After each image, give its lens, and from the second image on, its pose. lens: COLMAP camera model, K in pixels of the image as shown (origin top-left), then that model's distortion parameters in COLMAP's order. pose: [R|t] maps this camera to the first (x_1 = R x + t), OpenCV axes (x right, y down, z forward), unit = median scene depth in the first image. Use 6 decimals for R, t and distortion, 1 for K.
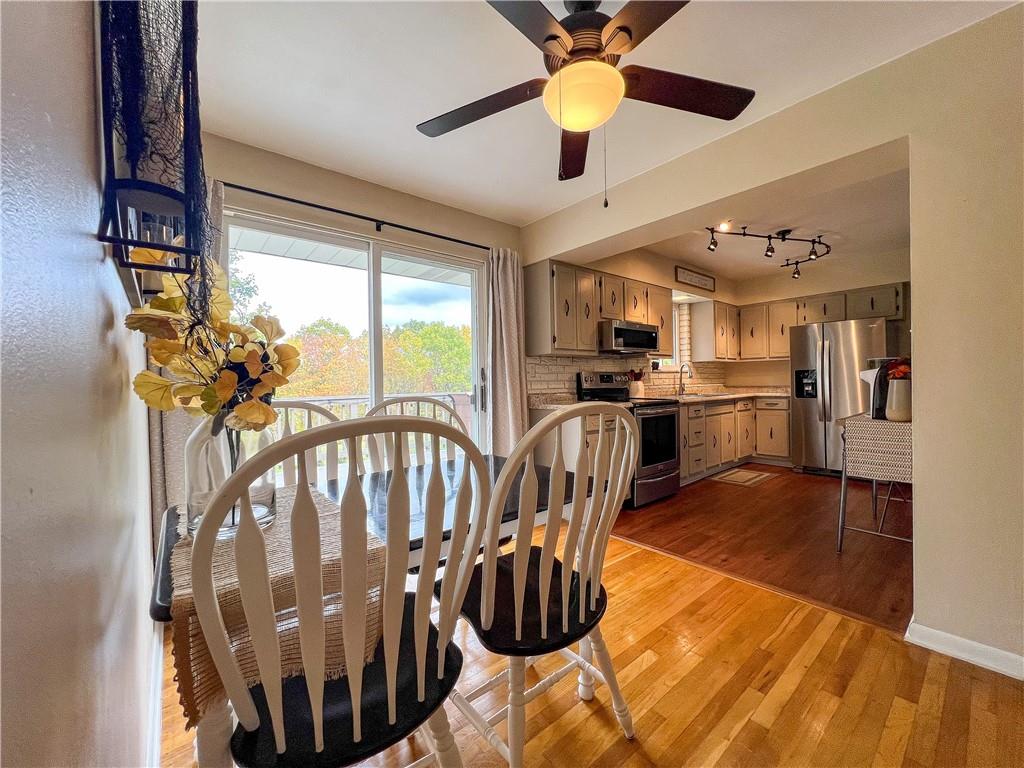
lens RADIAL K [[408.8, 0, 511.6], [0, 408.8, 383.6], [0, 0, 1]] dist [-0.001373, -0.000039]
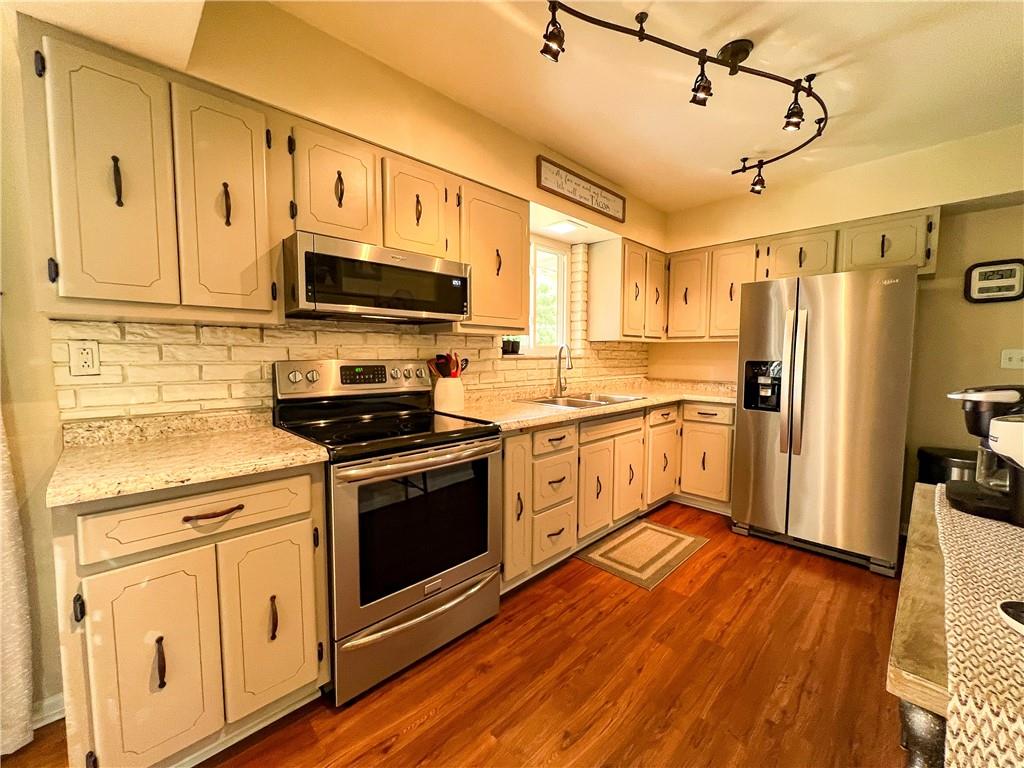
lens RADIAL K [[408.8, 0, 512.9], [0, 408.8, 383.0], [0, 0, 1]] dist [-0.001373, -0.000039]
pose [[0.996898, 0.015663, 0.077126, 0.328943], [-0.020936, 0.997463, 0.068042, -0.033911], [-0.075864, -0.069446, 0.994697, 0.458674]]
